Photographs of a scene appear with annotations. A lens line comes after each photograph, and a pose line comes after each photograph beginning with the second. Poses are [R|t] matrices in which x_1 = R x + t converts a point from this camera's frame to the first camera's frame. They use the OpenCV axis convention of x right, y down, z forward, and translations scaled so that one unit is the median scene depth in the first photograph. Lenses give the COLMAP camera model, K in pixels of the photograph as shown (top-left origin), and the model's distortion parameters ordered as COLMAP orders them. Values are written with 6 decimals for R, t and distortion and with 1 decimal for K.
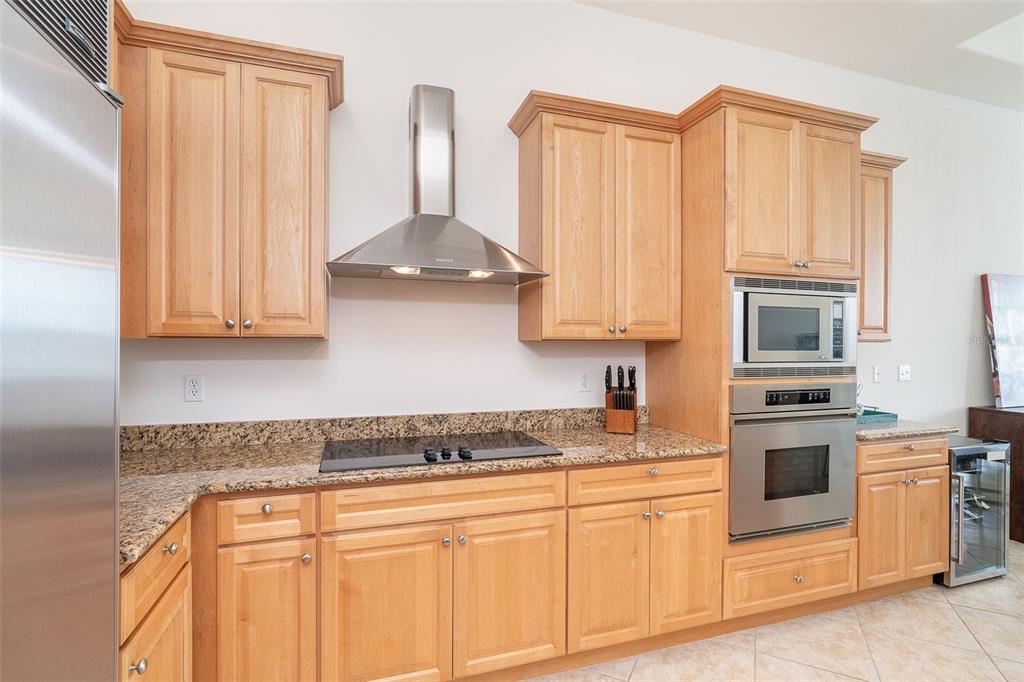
lens RADIAL K [[493.0, 0, 511.0], [0, 493.0, 340.3], [0, 0, 1]] dist [-0.013885, 0.002256]
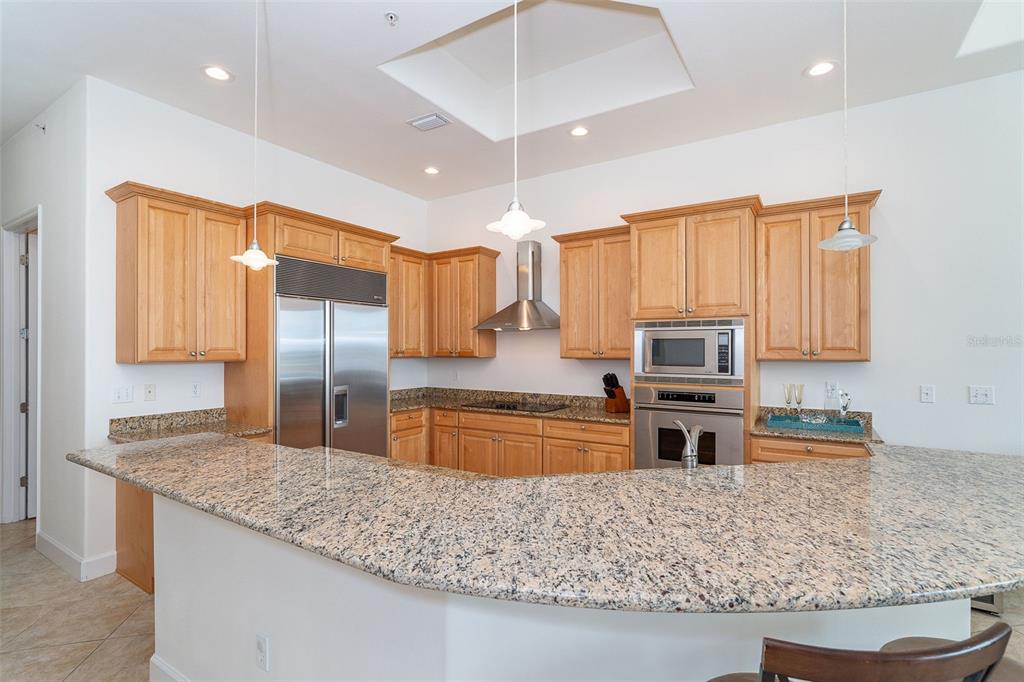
lens RADIAL K [[493.0, 0, 517.3], [0, 493.0, 343.9], [0, 0, 1]] dist [-0.013885, 0.002256]
pose [[0.630188, -0.012555, -0.776341, 1.458277], [0.005899, 0.999918, -0.011382, -0.035723], [0.776420, 0.002593, 0.630210, -0.378417]]
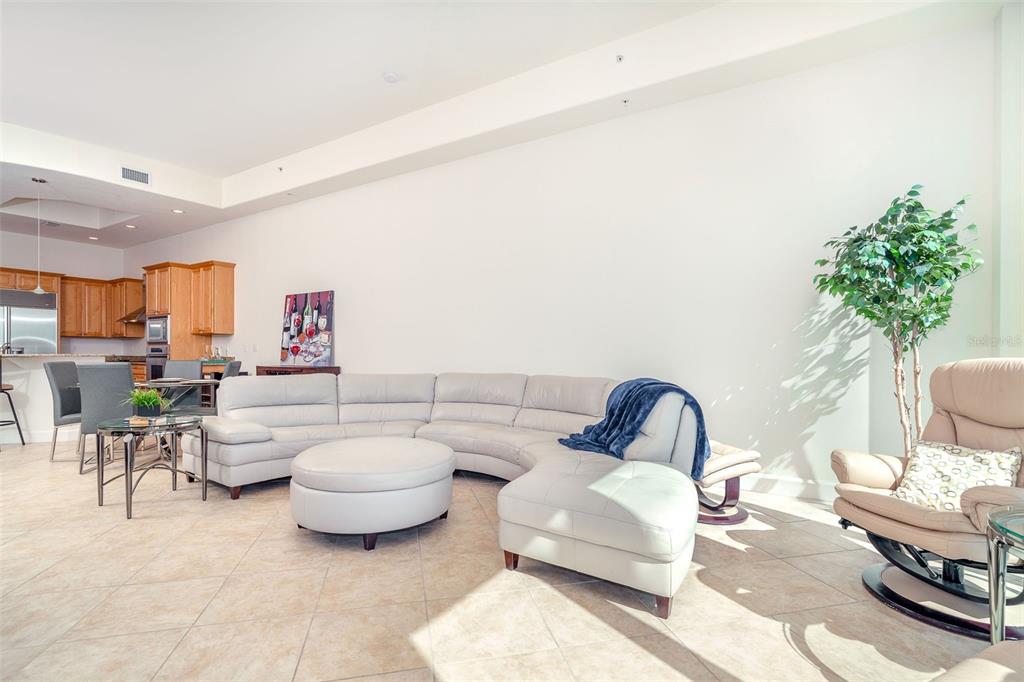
lens RADIAL K [[498.3, 0, 510.7], [0, 498.3, 349.0], [0, 0, 1]] dist [-0.020393, 0.004324]
pose [[0.627984, -0.007209, -0.778193, 4.742137], [0.003770, 0.999974, -0.006221, 0.138748], [0.778217, 0.000973, 0.627995, 0.732903]]
